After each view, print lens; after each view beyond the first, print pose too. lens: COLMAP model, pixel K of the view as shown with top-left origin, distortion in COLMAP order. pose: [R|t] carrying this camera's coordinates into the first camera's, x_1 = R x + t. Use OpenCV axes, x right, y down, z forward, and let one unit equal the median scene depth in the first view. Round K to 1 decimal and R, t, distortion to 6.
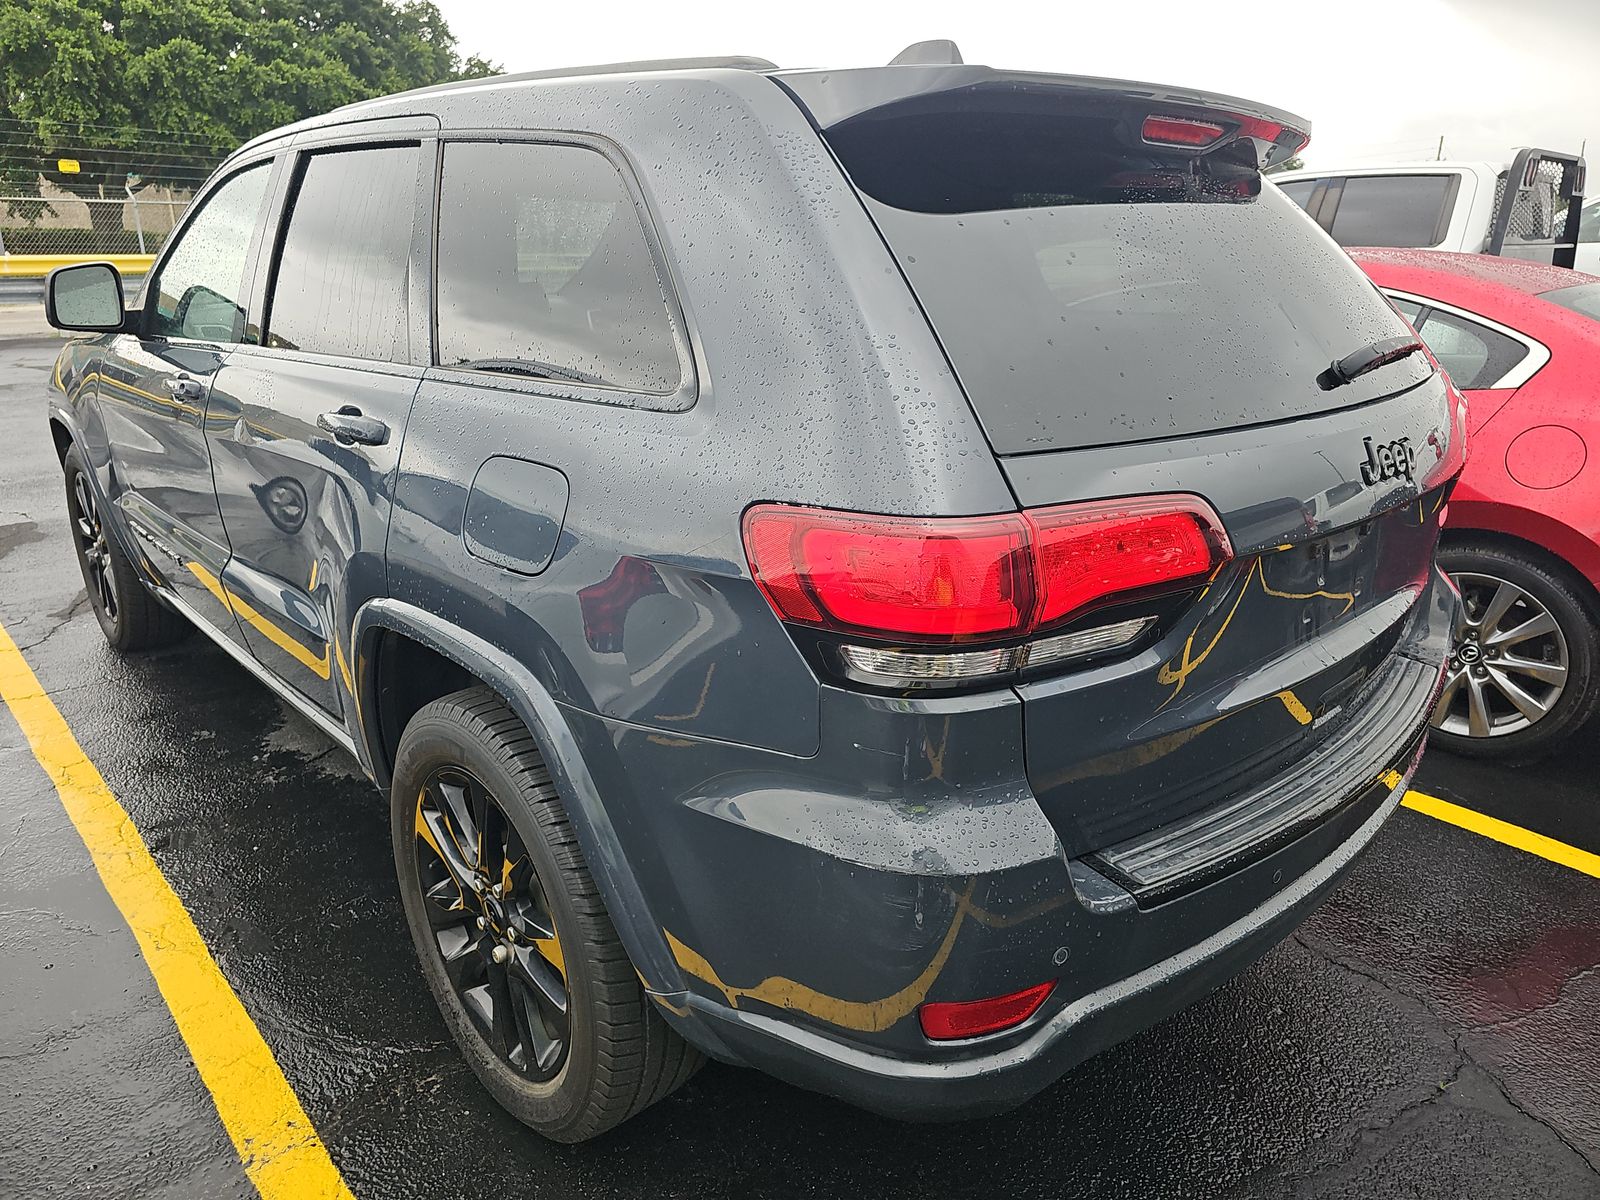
lens RADIAL K [[1066.4, 0, 782.6], [0, 1066.4, 602.2], [0, 0, 1]] dist [0.041236, -0.035750]
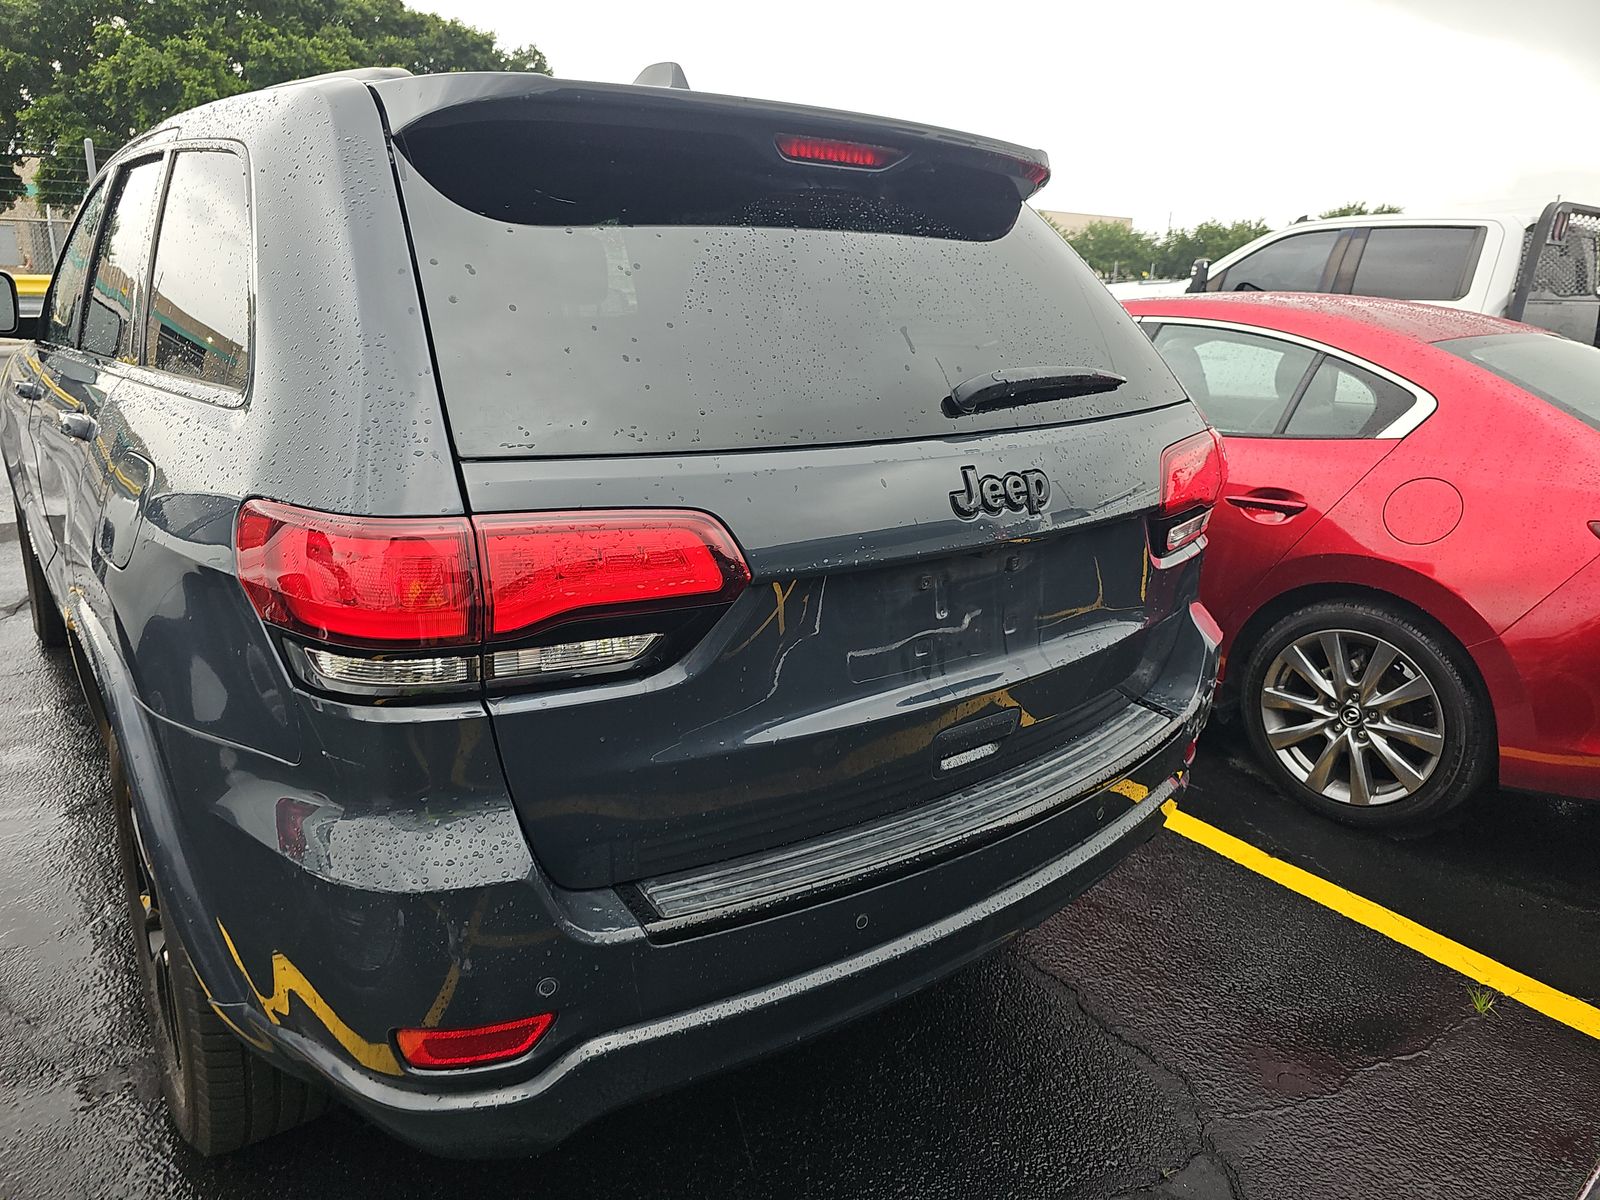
lens RADIAL K [[1066.4, 0, 800.2], [0, 1066.4, 589.6], [0, 0, 1]] dist [0.041236, -0.035750]
pose [[0.996252, 0.046396, -0.073000, 0.228152], [-0.049744, 0.997760, -0.044731, 0.003746], [0.070761, 0.048195, 0.996328, 0.020905]]
